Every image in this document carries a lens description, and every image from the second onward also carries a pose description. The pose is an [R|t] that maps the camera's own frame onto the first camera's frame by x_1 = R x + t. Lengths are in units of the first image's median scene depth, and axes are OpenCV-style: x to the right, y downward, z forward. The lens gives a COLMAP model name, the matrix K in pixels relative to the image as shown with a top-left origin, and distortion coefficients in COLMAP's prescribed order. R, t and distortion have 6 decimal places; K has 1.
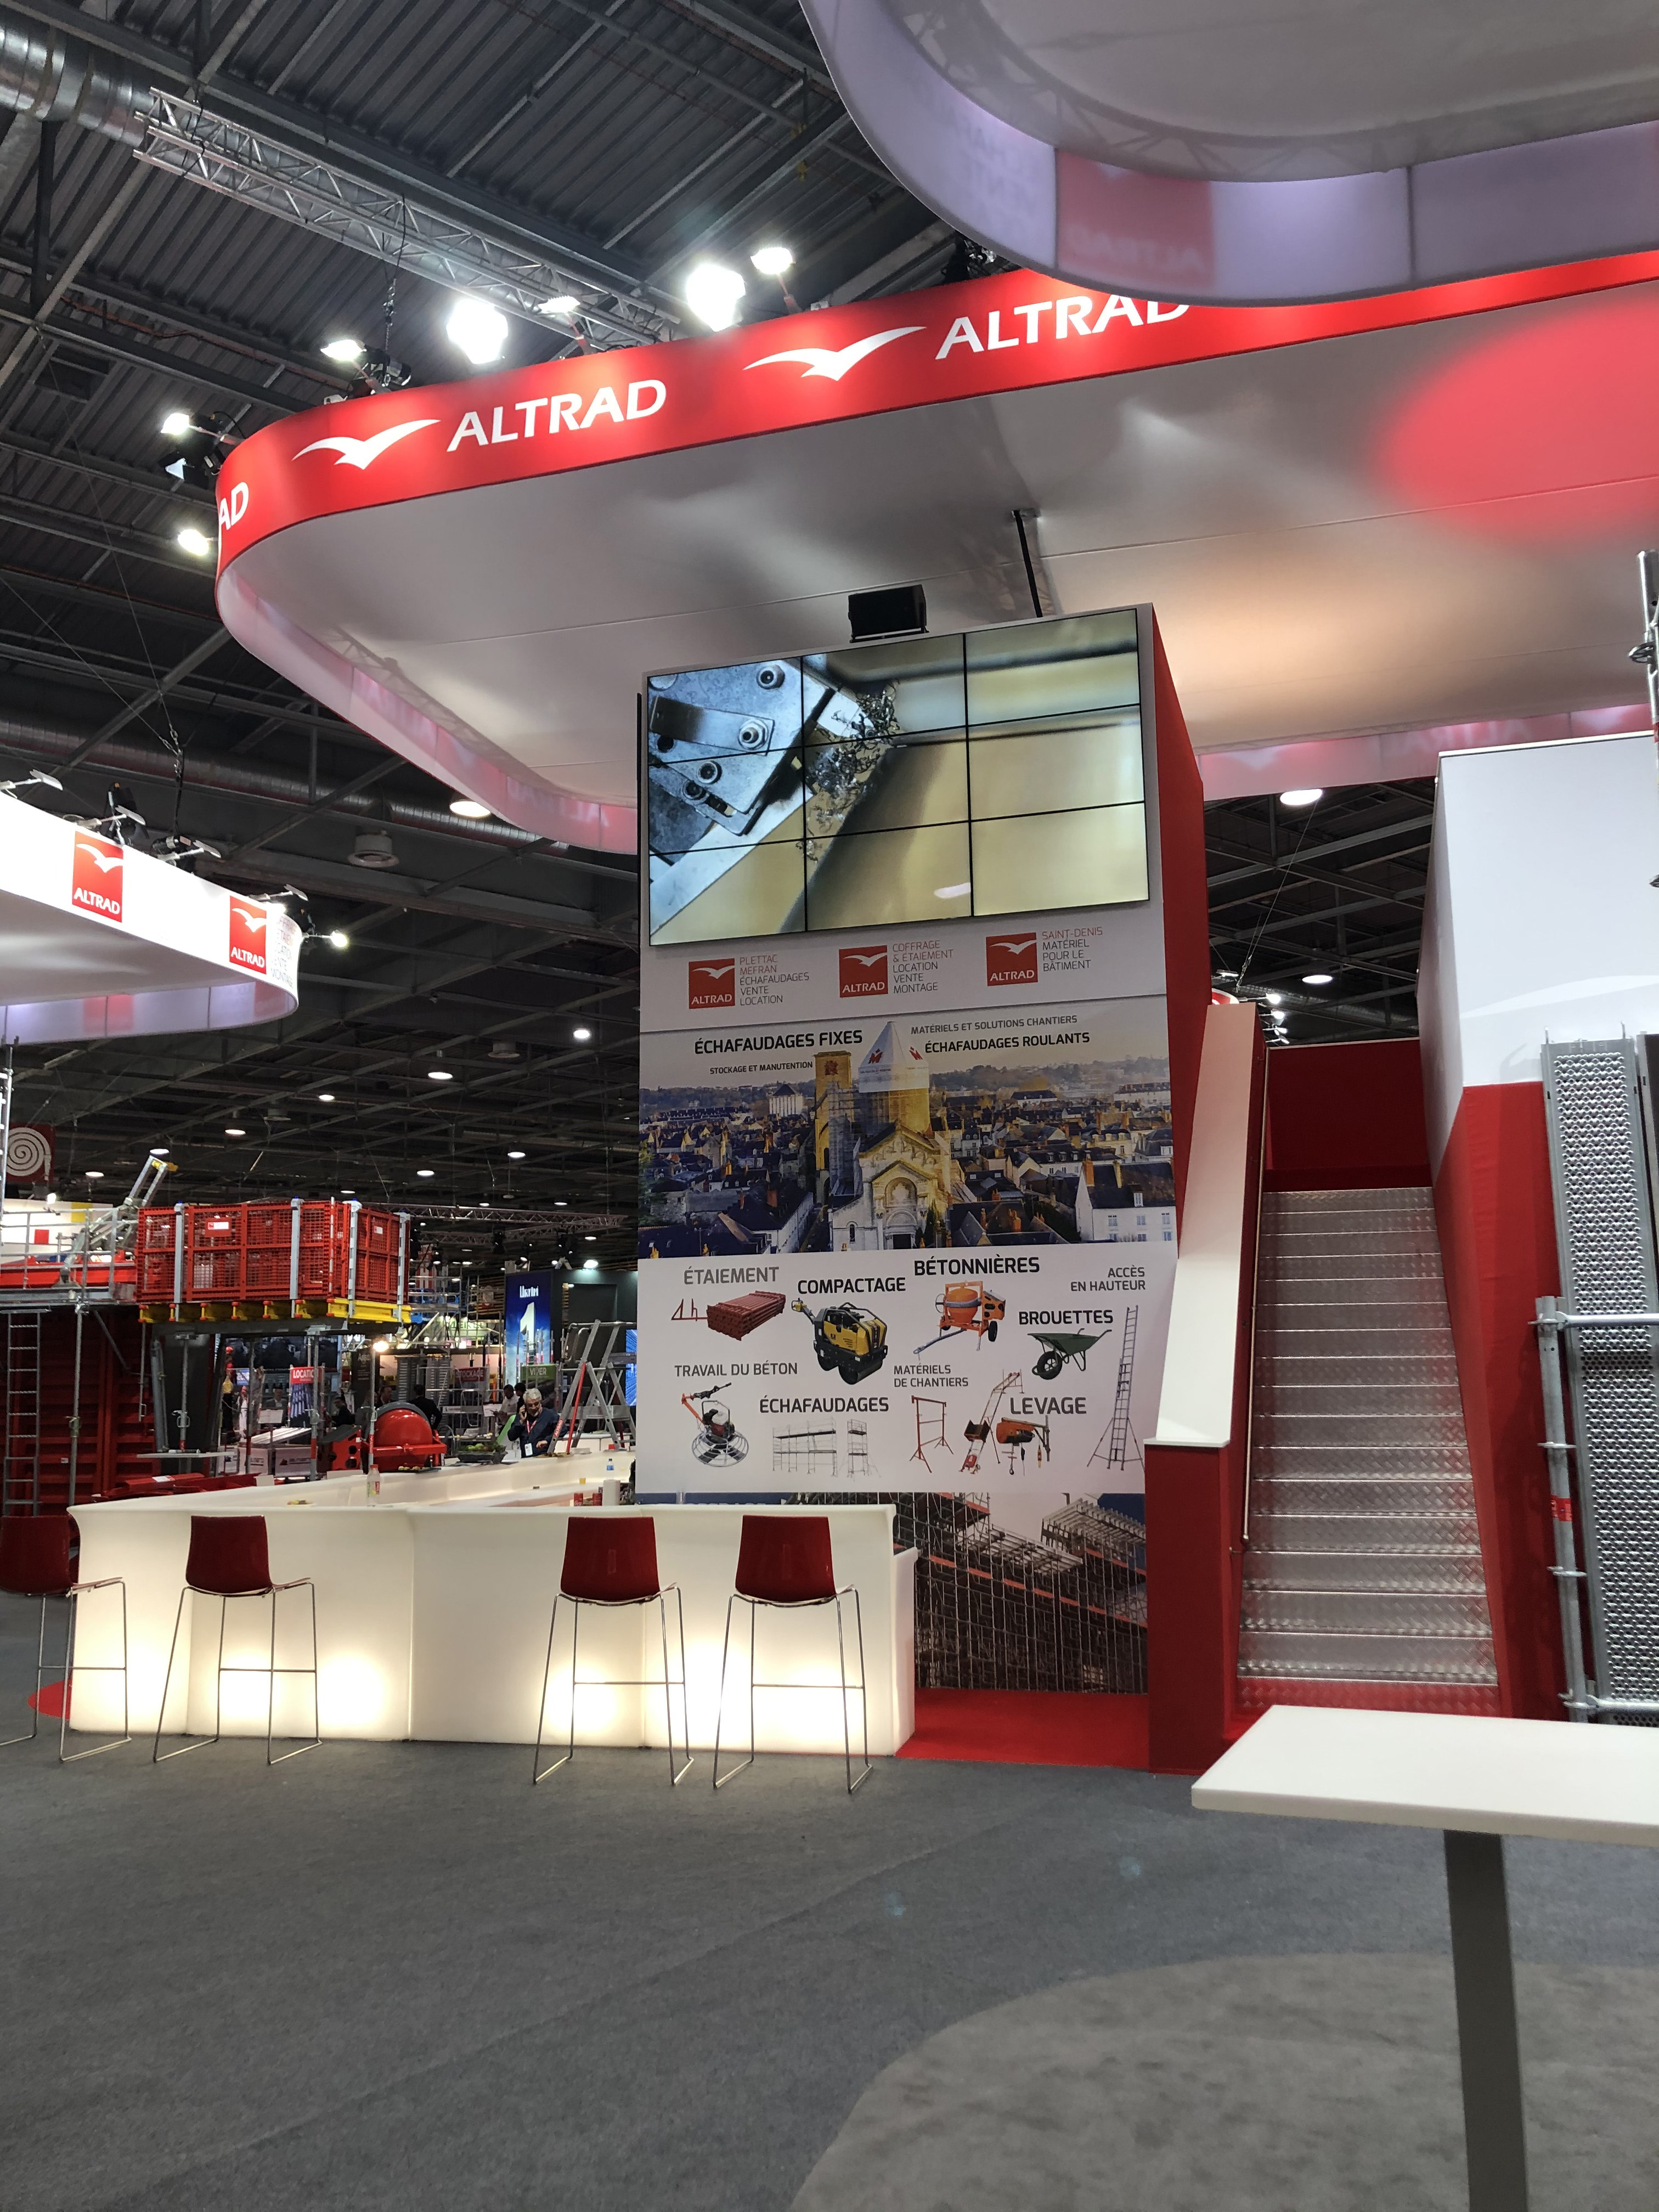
lens RADIAL K [[1820.7, 0, 819.4], [0, 1820.7, 1059.8], [0, 0, 1]] dist [-0.006222, -0.008558]
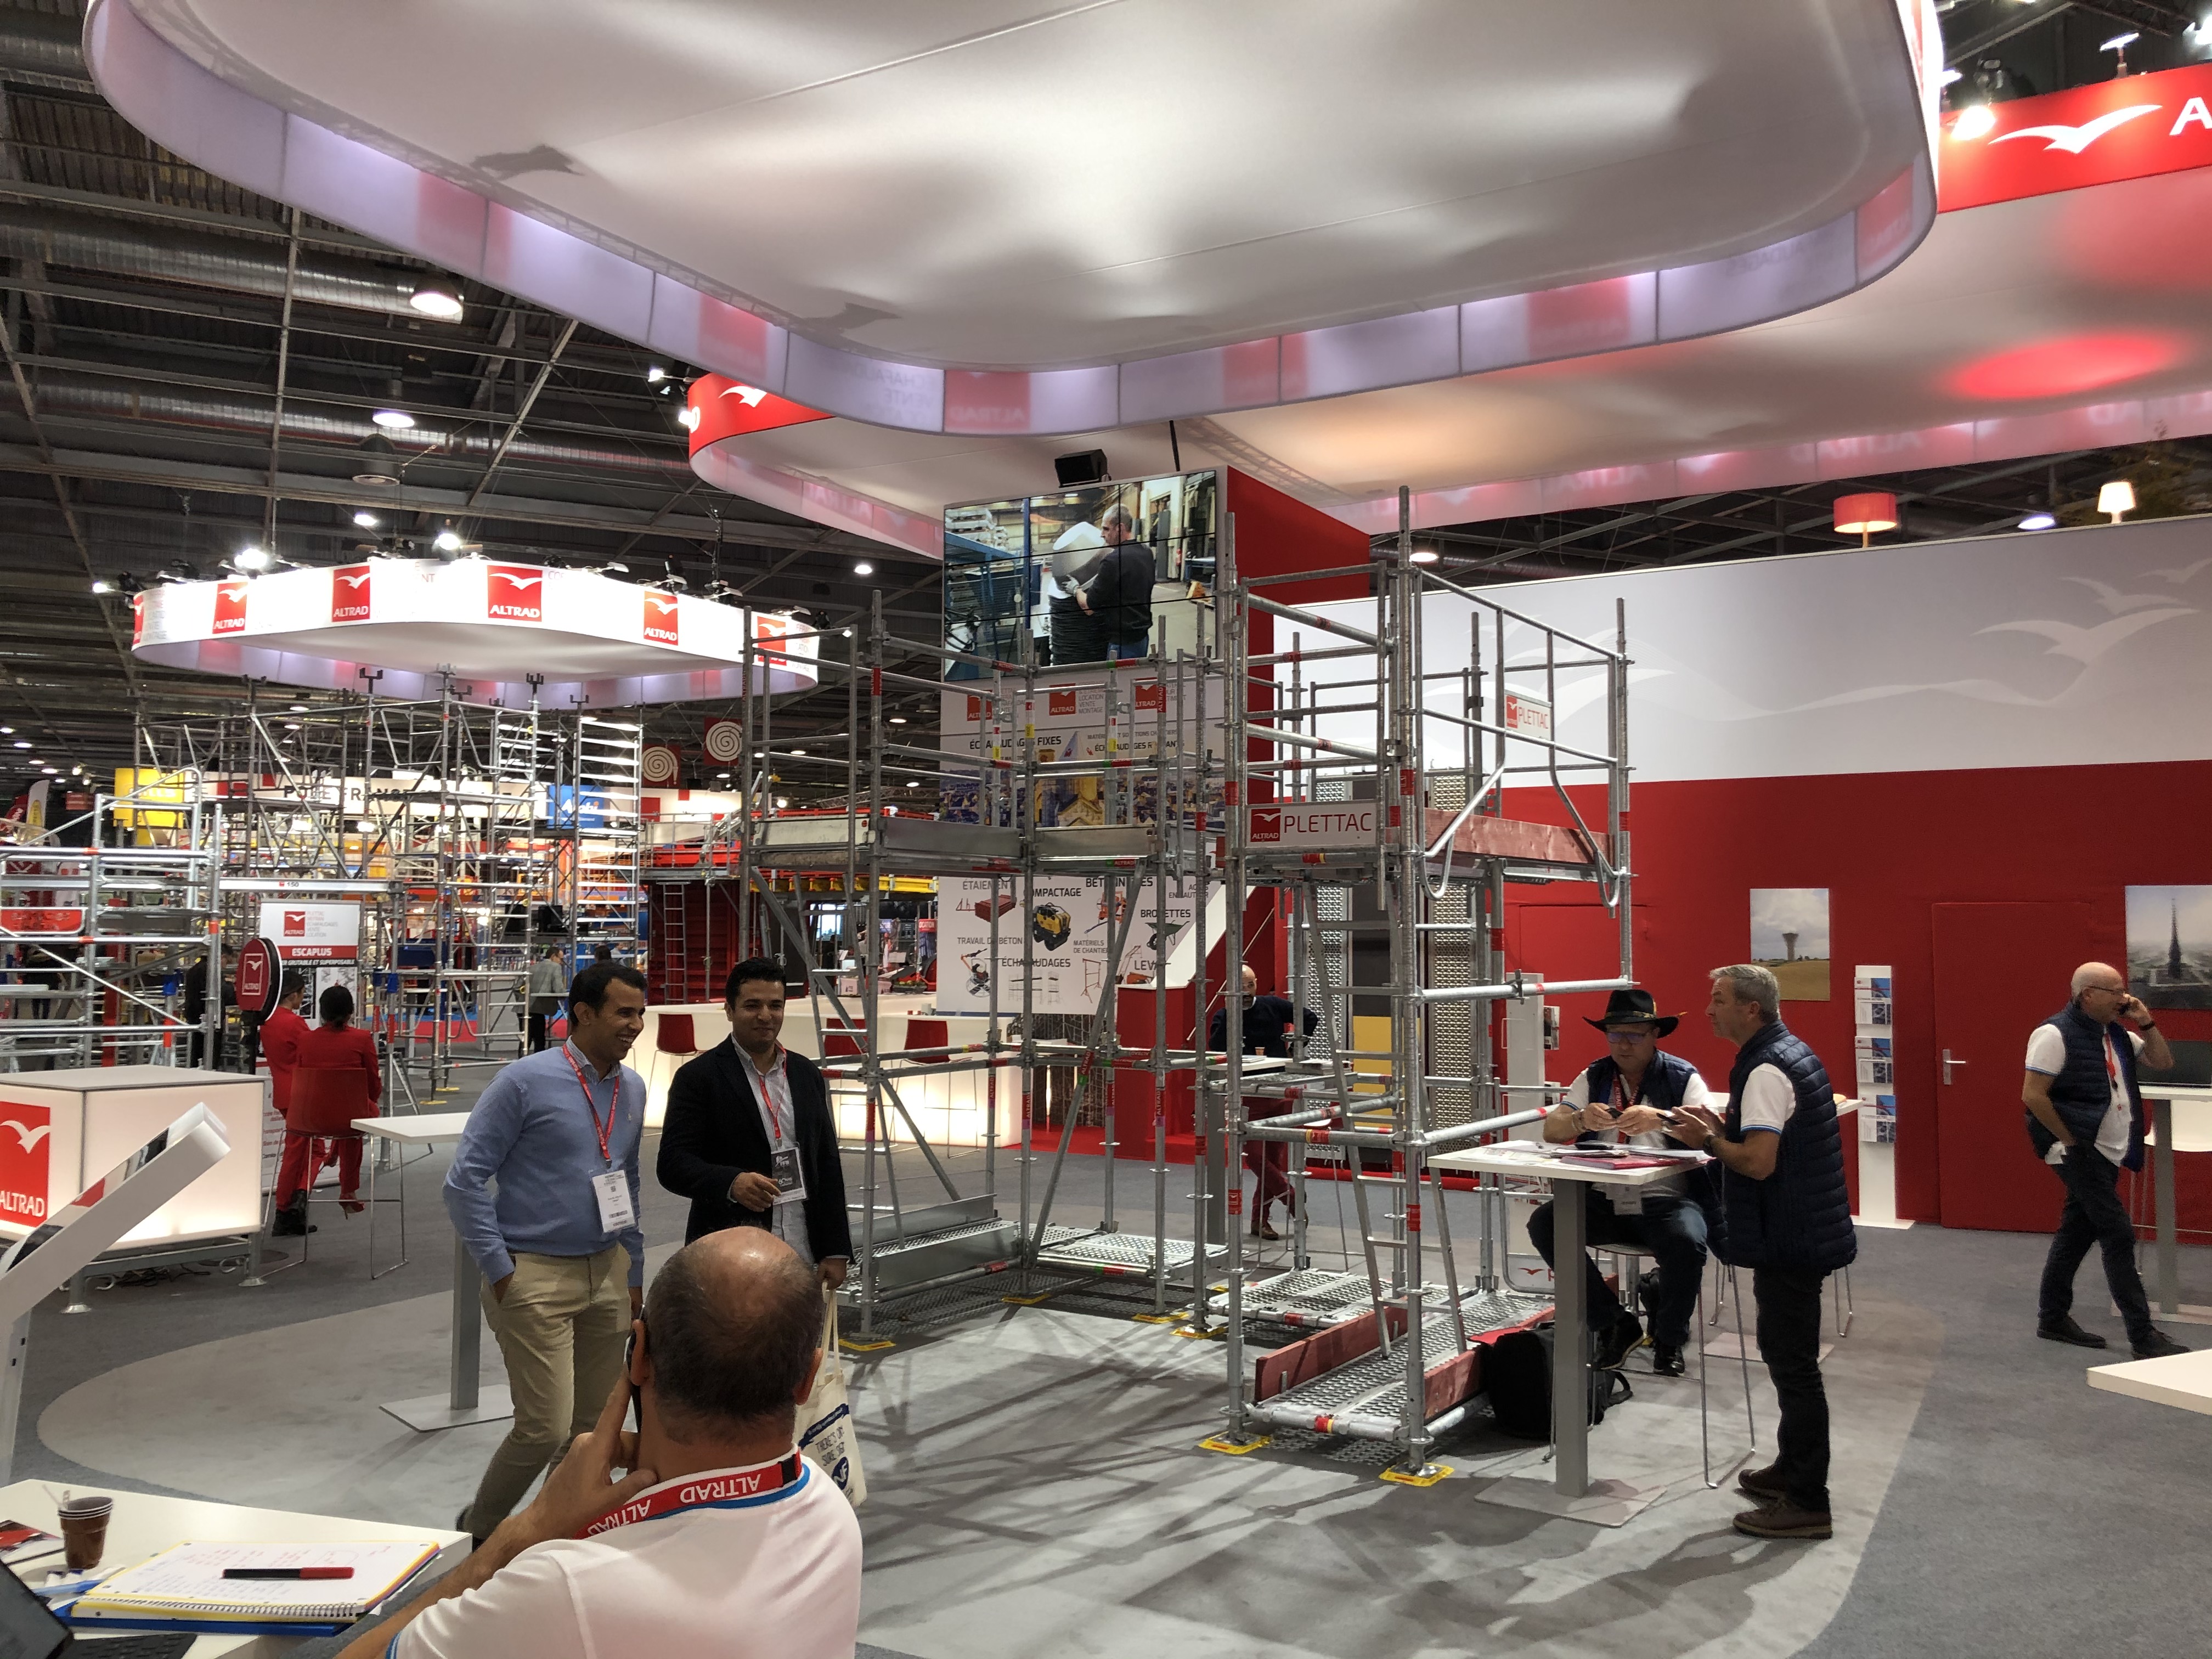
lens RADIAL K [[1820.7, 0, 1109.1], [0, 1820.7, 831.3], [0, 0, 1]] dist [-0.006222, -0.008558]
pose [[0.972145, 0.004790, -0.234333, 0.440927], [0.023923, 0.992541, 0.119537, -0.123642], [0.233157, -0.121813, 0.964779, -0.562808]]
